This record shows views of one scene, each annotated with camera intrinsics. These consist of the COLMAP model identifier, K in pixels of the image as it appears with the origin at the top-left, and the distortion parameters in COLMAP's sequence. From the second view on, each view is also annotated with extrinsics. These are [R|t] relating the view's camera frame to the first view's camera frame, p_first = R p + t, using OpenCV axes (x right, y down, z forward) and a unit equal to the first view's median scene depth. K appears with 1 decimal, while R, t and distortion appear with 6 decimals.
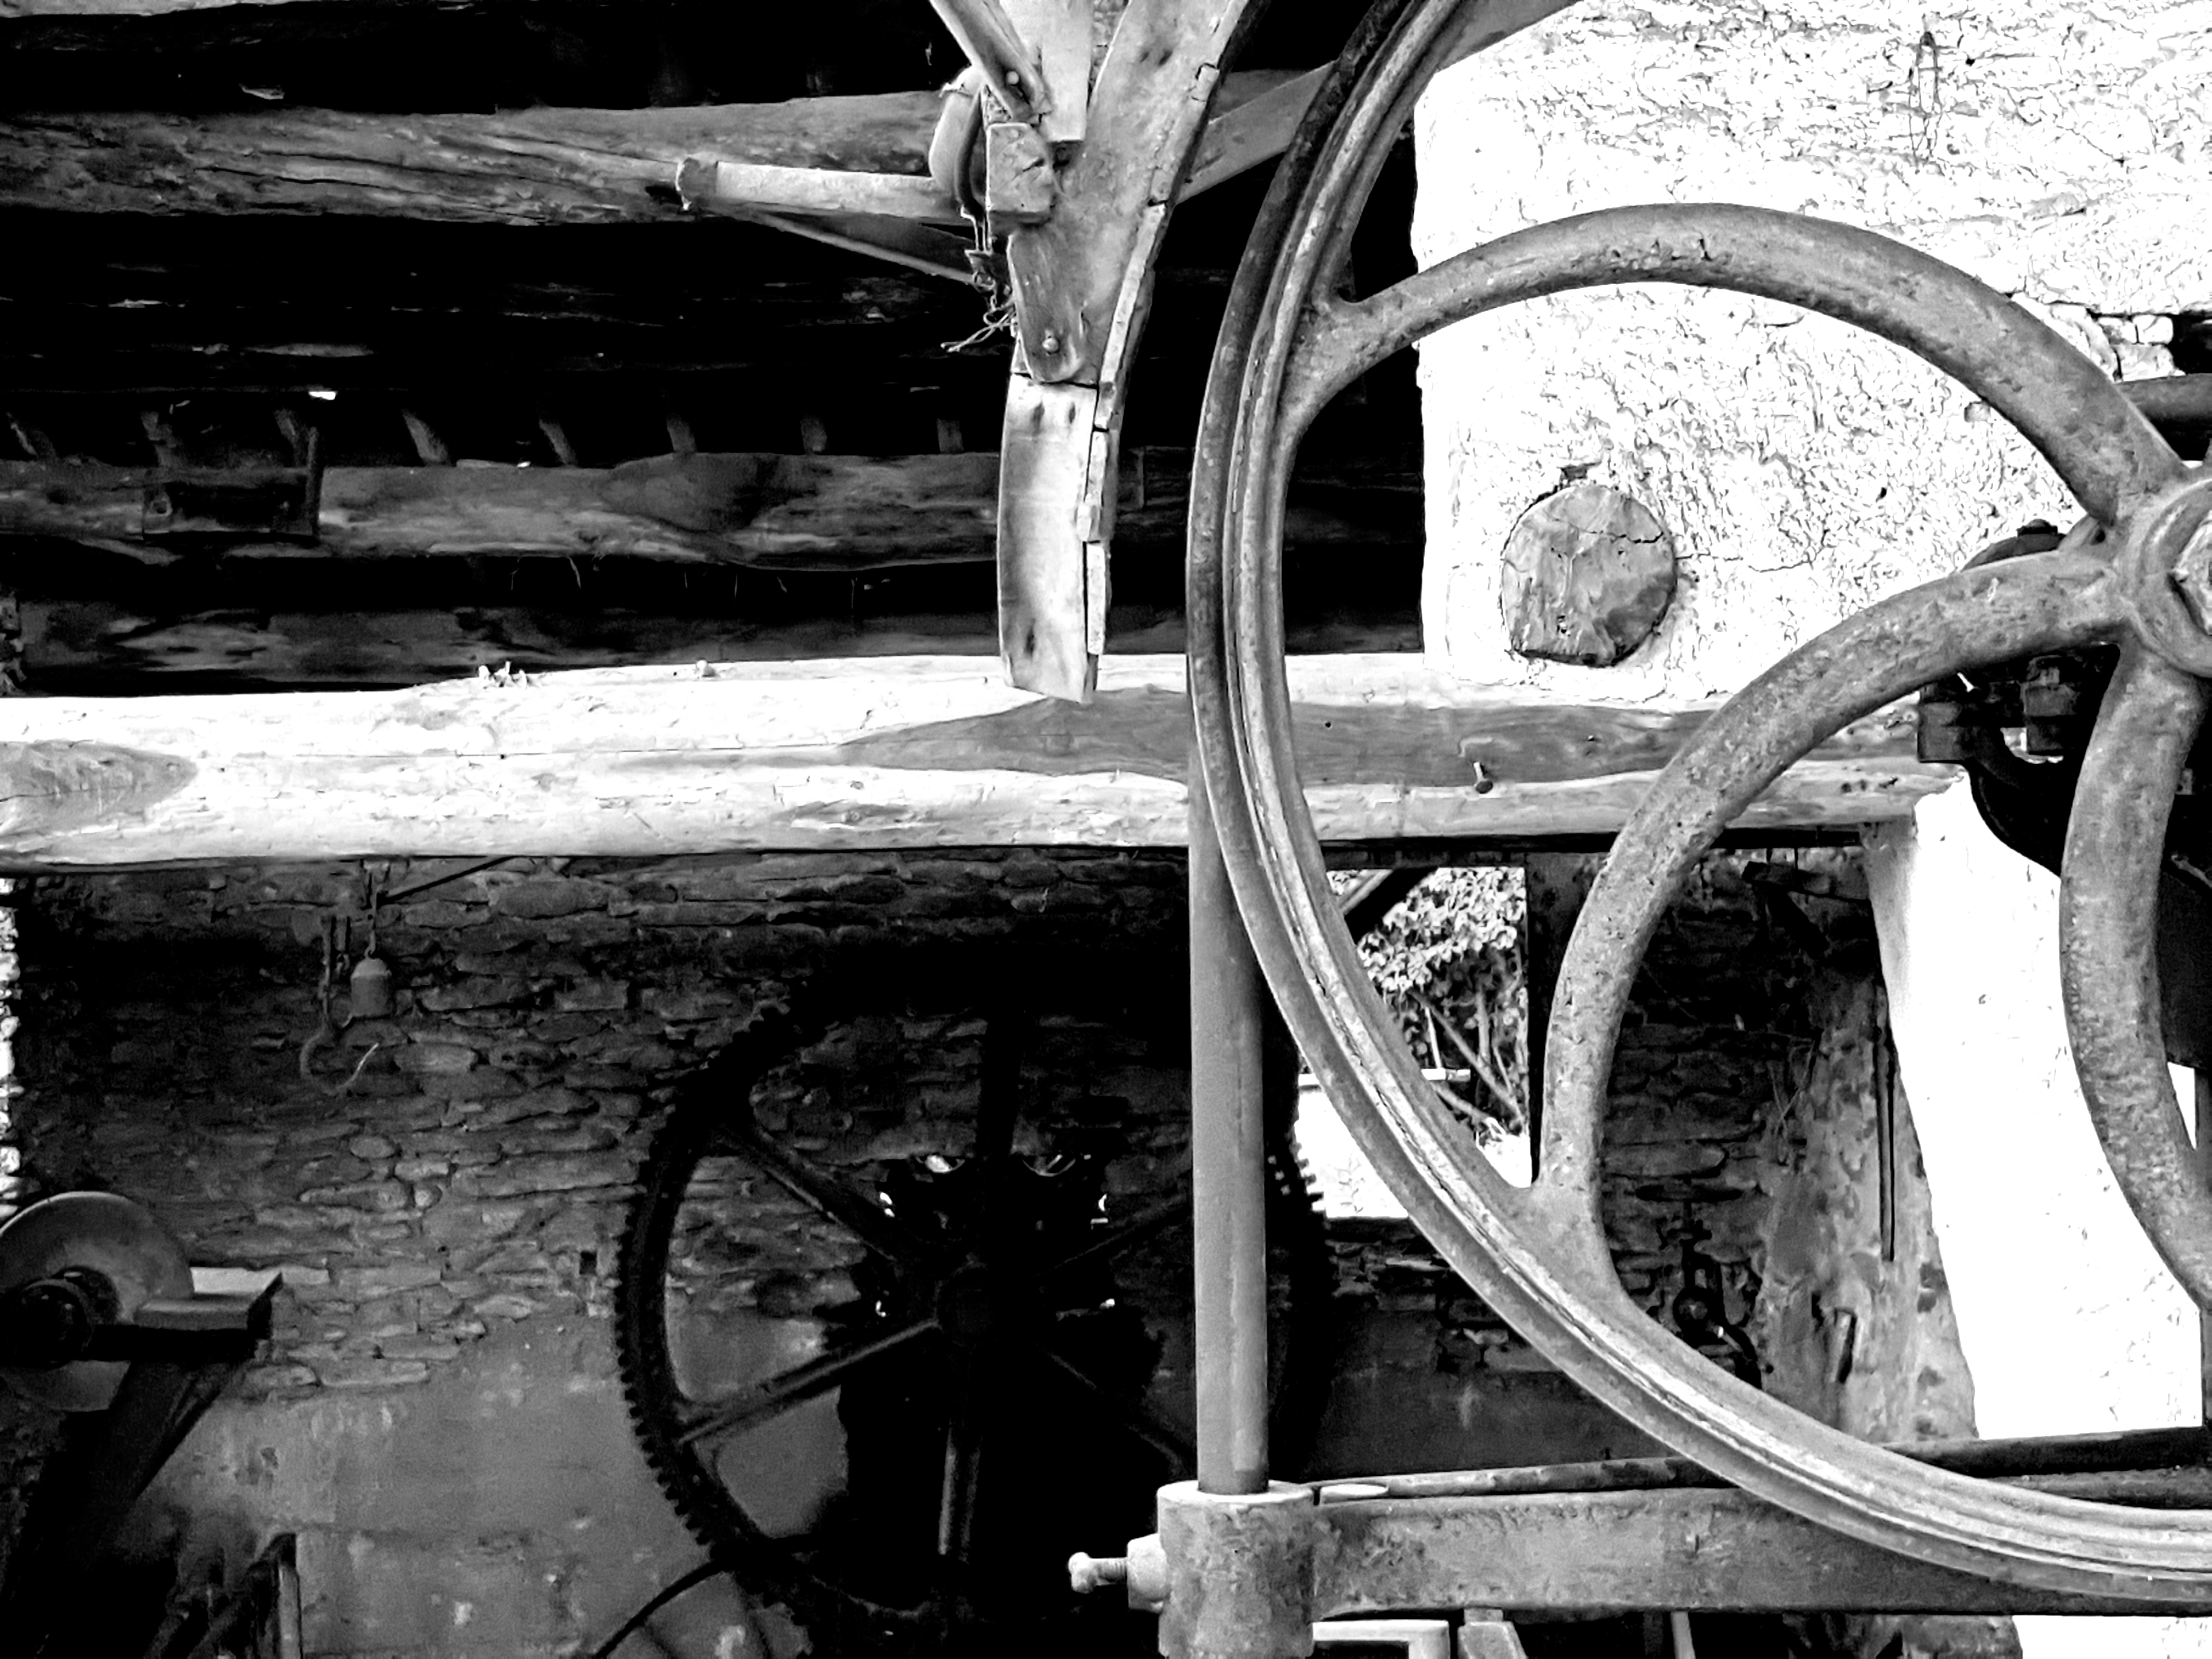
lens RADIAL K [[4505.8, 0, 1105.7], [0, 4505.8, 821.4], [0, 0, 1]] dist [0.226139, 0.000000]
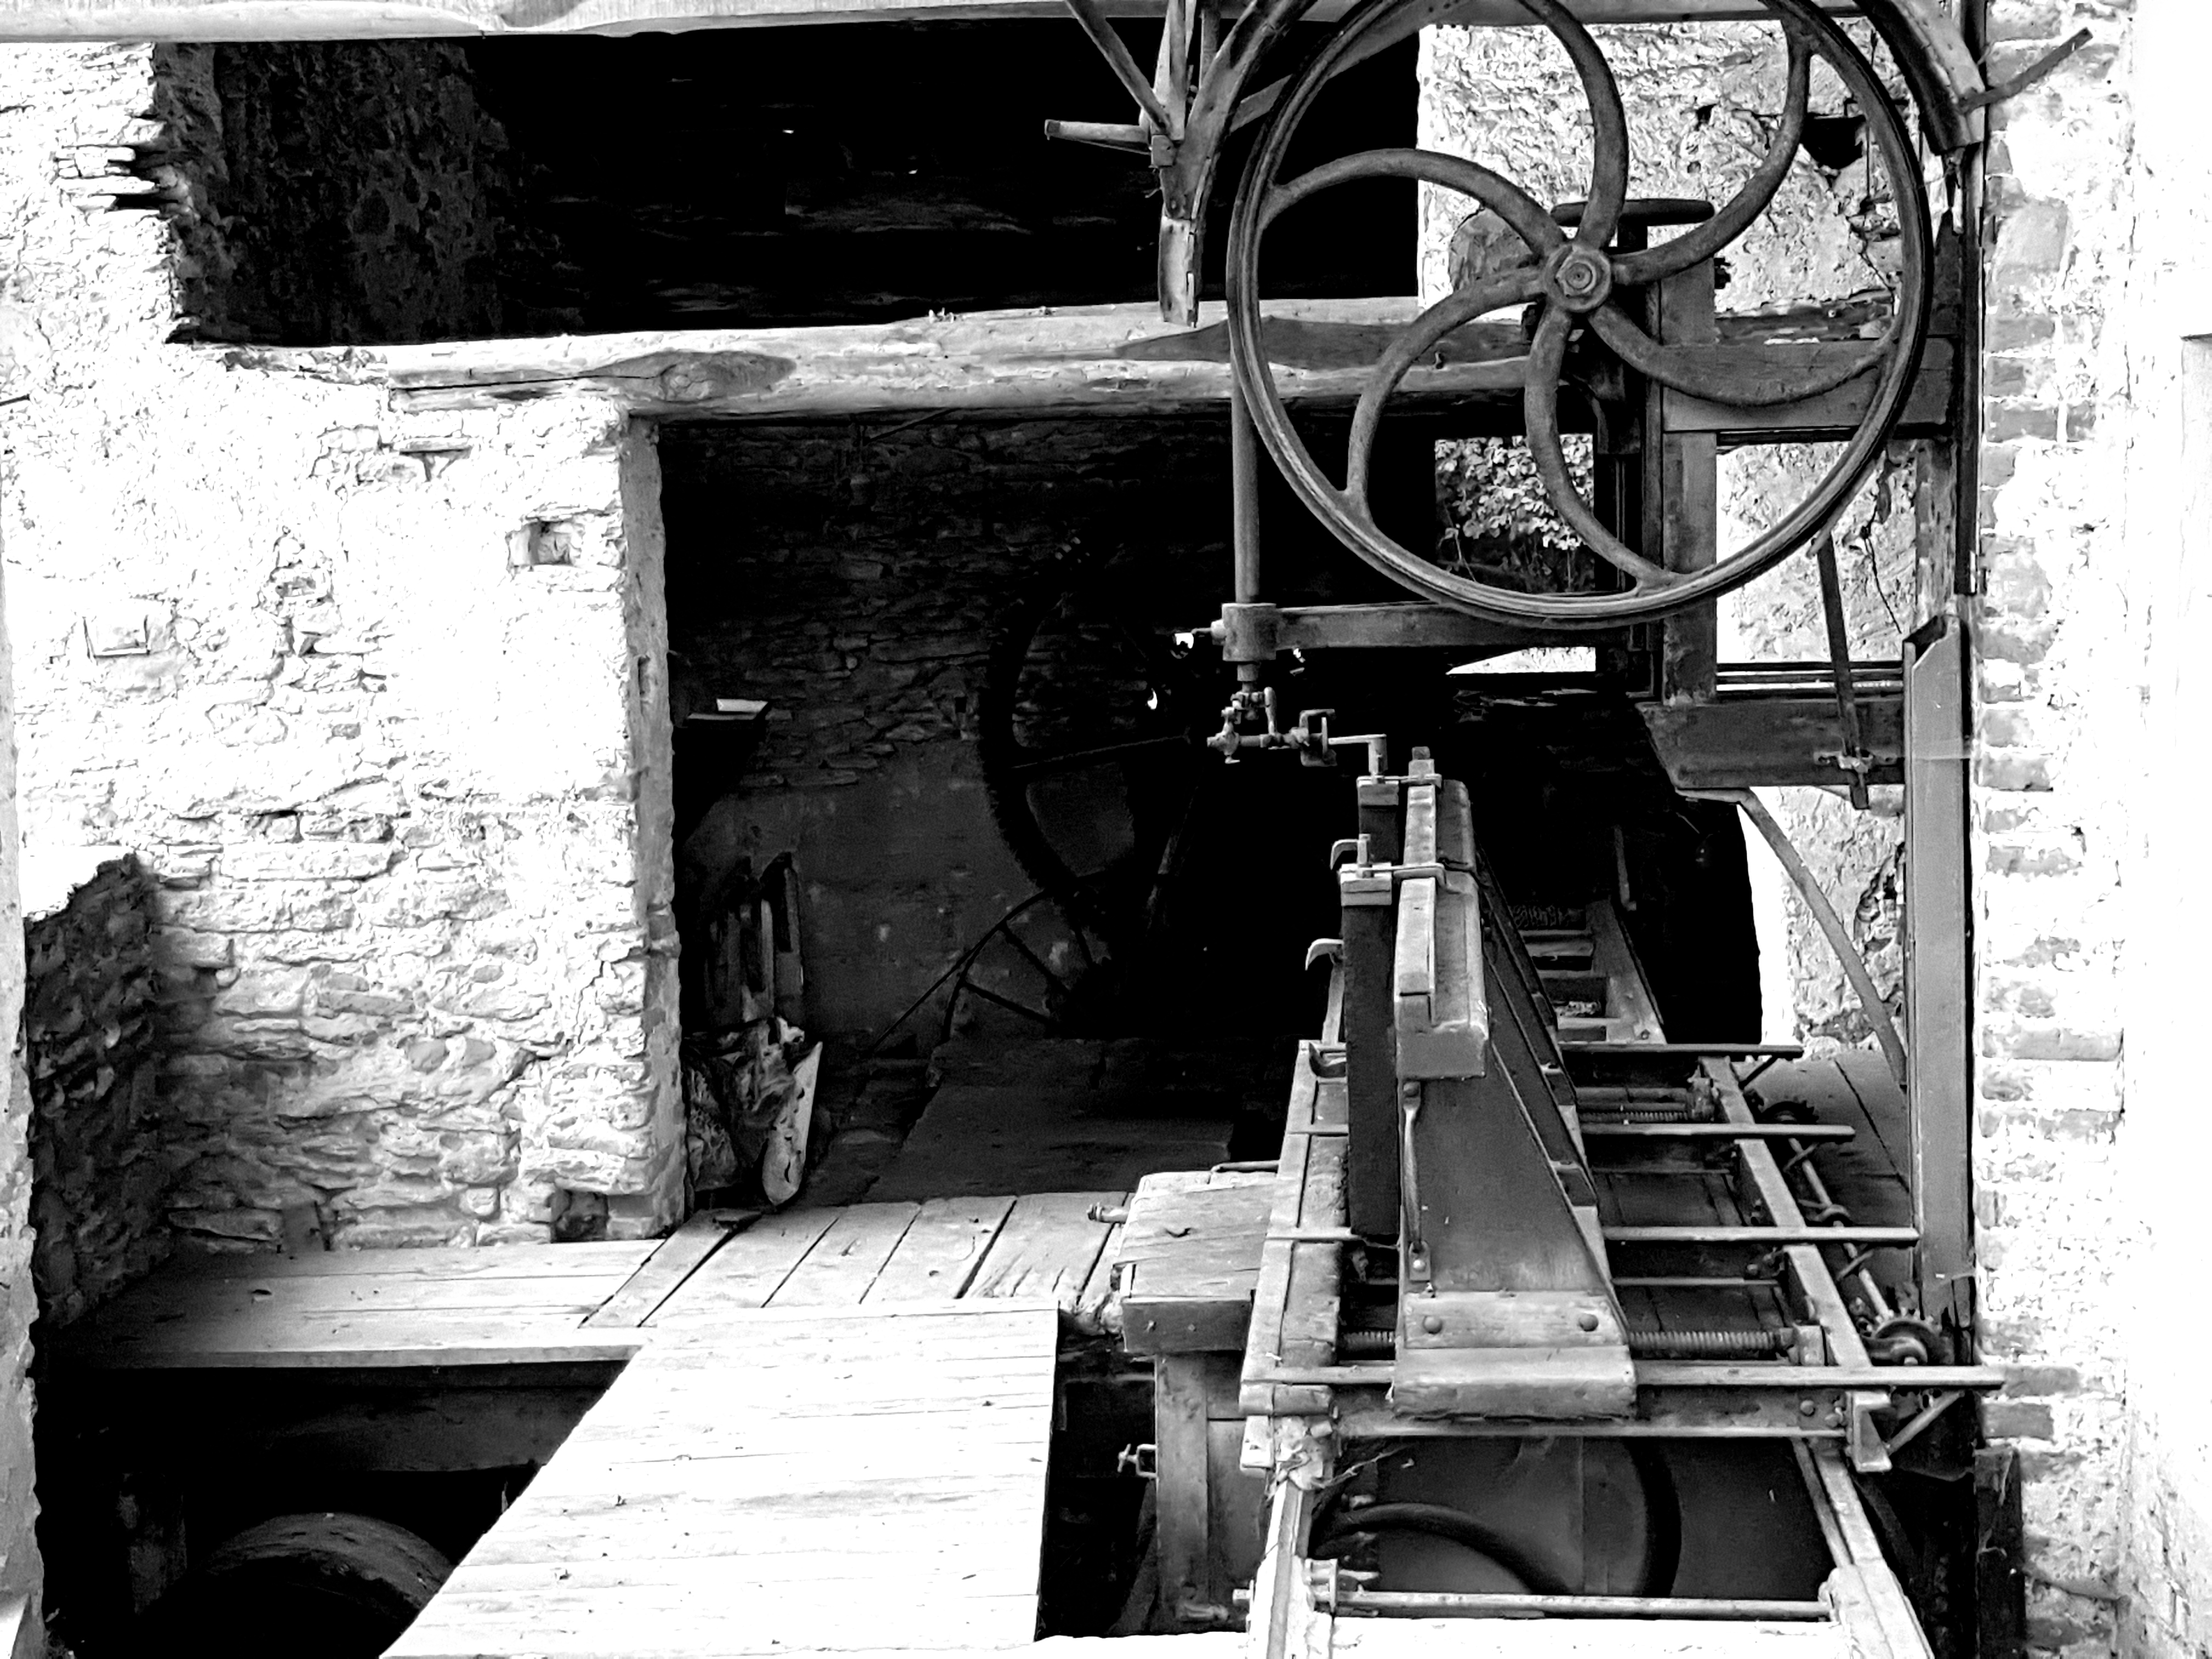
lens RADIAL K [[4505.8, 0, 1117.1], [0, 4505.8, 829.7], [0, 0, 1]] dist [0.226139, 0.000000]
pose [[0.997901, -0.006144, -0.064459, 0.069078], [0.011576, 0.996377, 0.084252, 0.026513], [0.063708, -0.084822, 0.994357, -0.994662]]
